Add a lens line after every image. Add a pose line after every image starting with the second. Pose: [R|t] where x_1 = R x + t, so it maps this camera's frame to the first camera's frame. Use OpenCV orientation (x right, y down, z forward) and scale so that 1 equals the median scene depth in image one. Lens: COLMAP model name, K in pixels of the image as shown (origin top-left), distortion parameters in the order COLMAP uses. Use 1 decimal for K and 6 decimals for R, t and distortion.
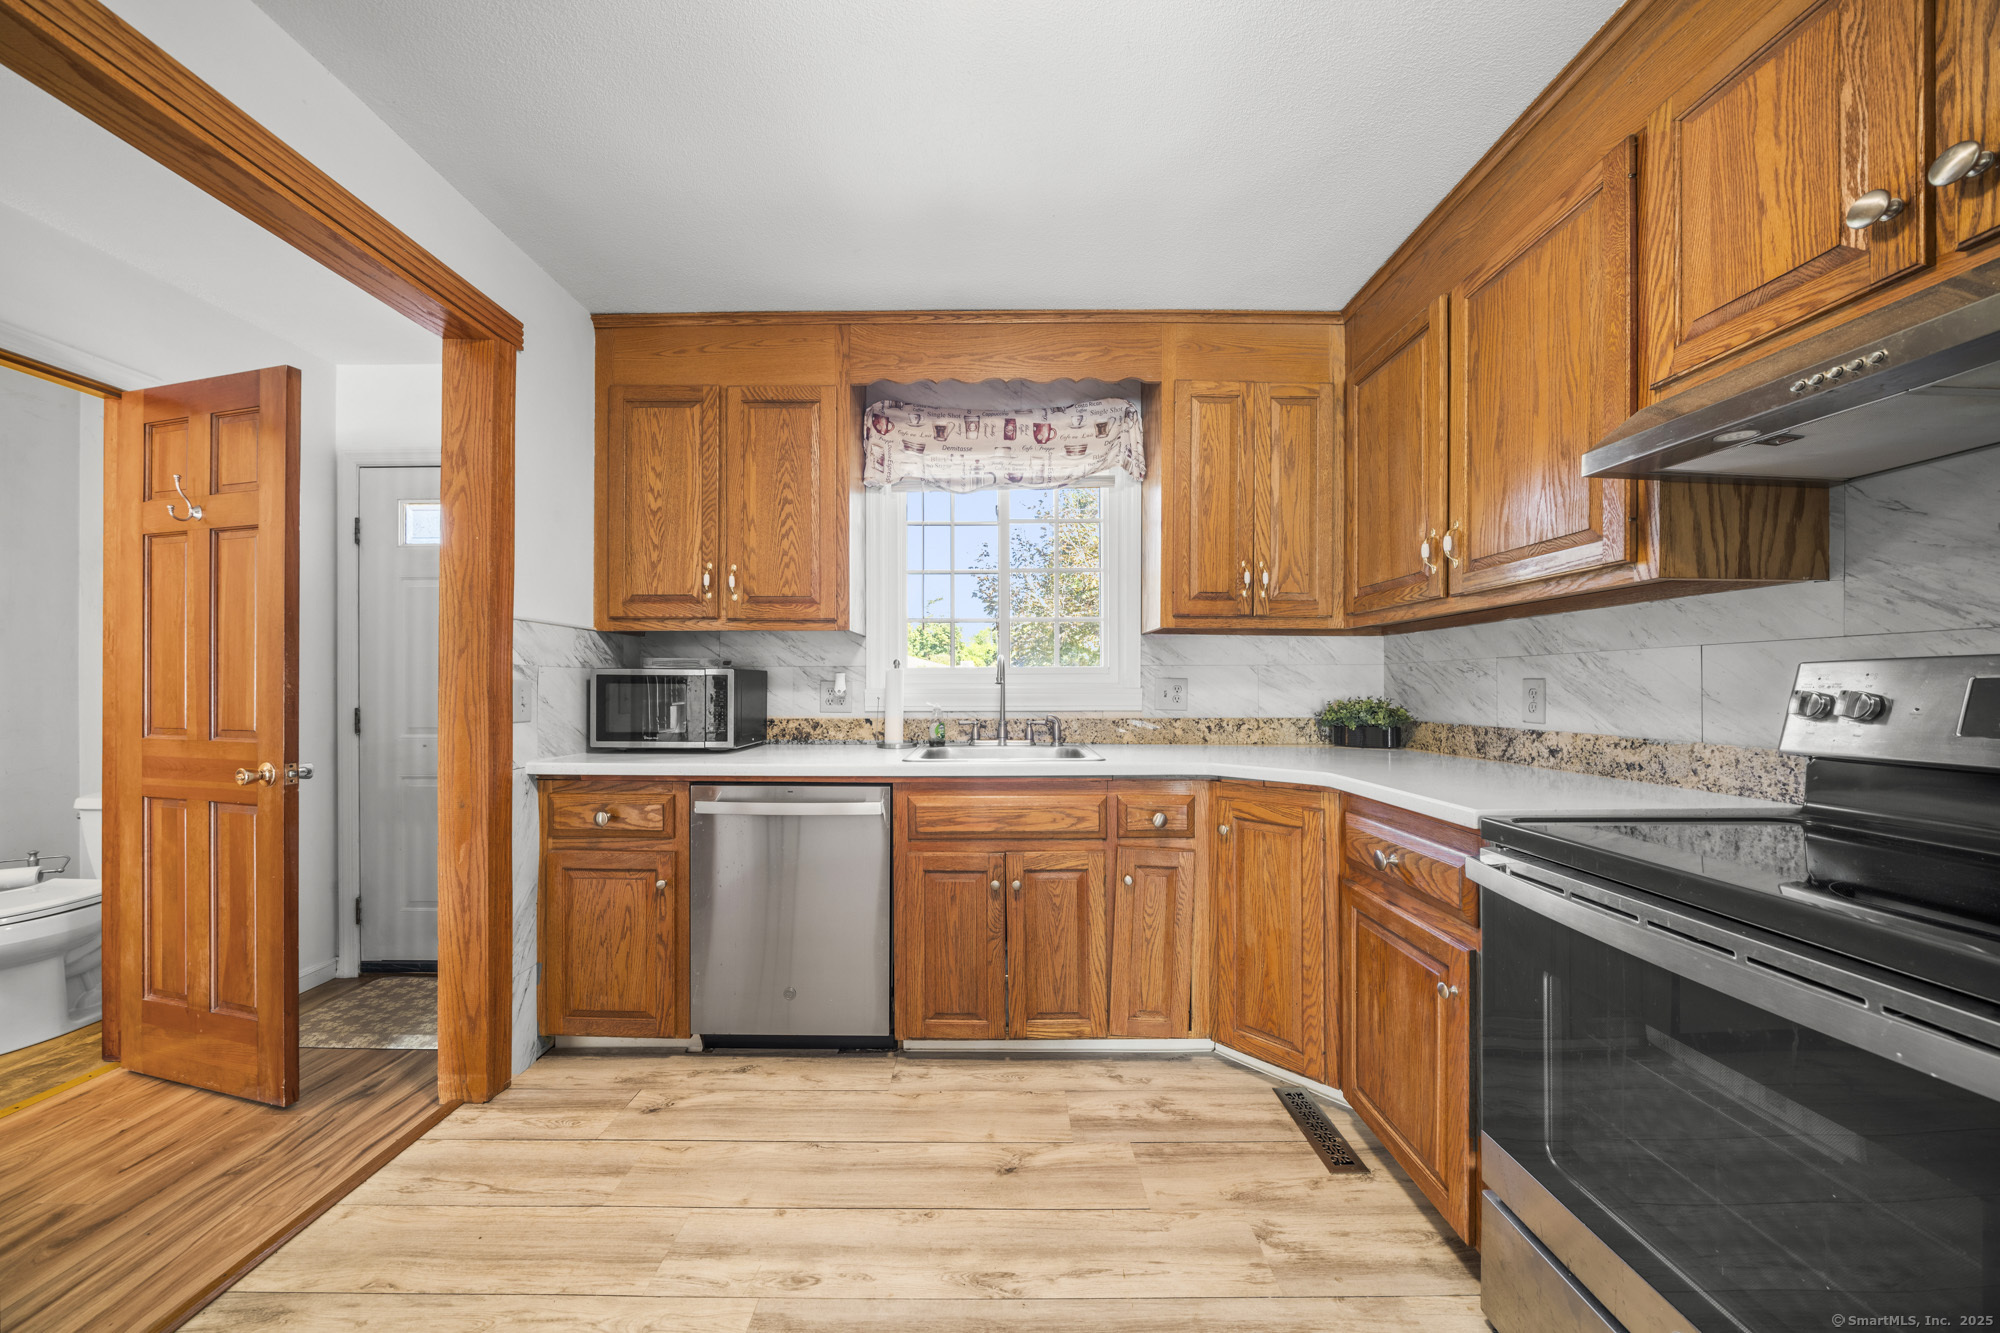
lens RADIAL K [[688.4, 0, 995.7], [0, 688.4, 678.8], [0, 0, 1]] dist [-0.001104, -0.000133]
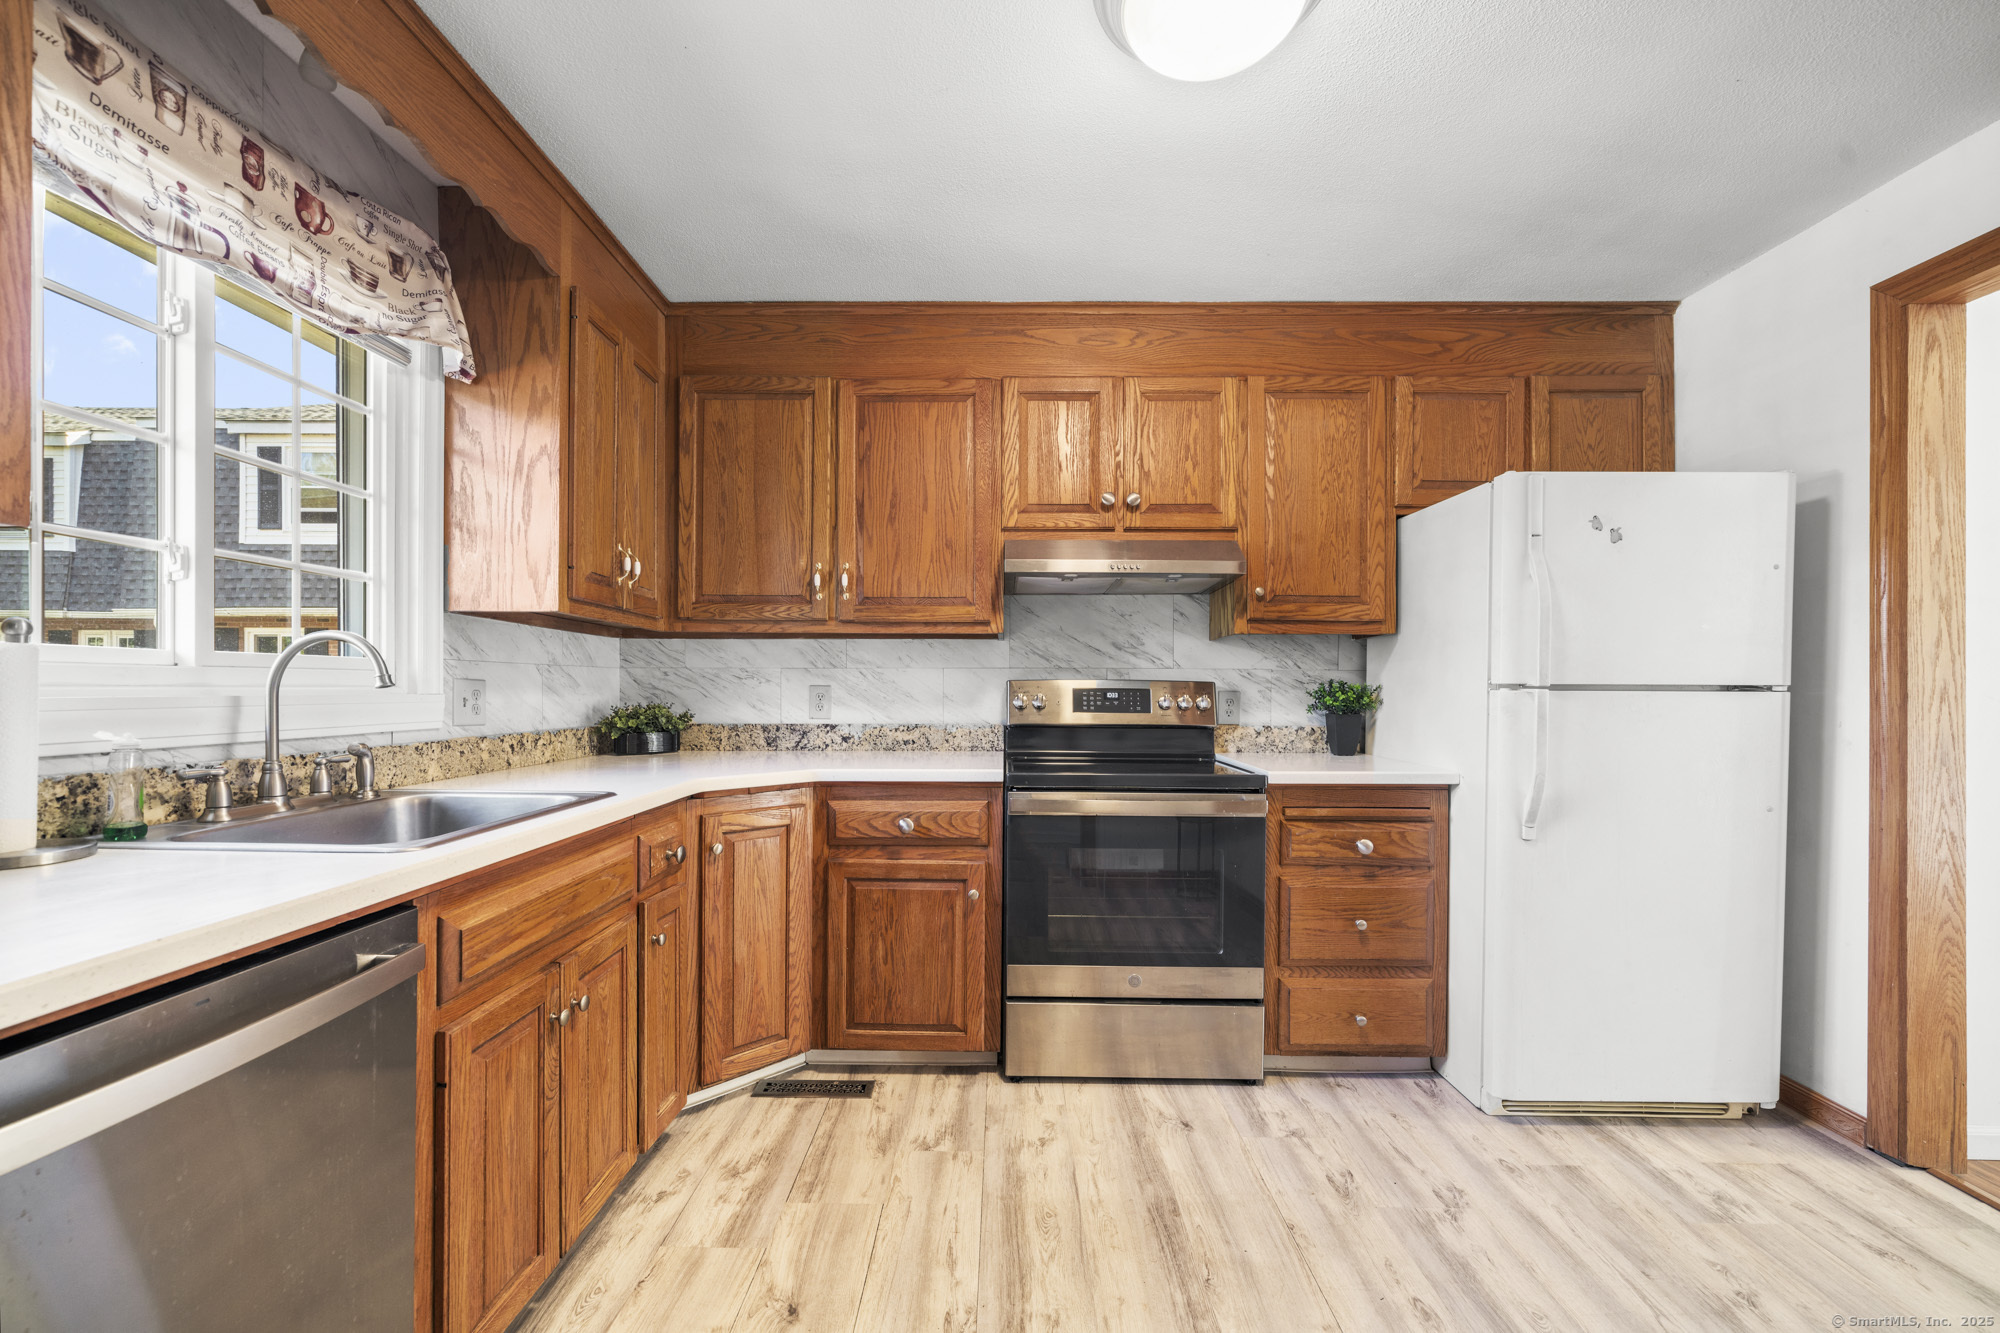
lens RADIAL K [[785.5, 0, 992.9], [0, 785.5, 686.5], [0, 0, 1]] dist [-0.000200, 0.000095]
pose [[0.016368, 0.004857, 0.999854, -0.754859], [-0.013926, 0.999892, -0.004629, 0.003988], [-0.999769, -0.013848, 0.016433, 0.663023]]
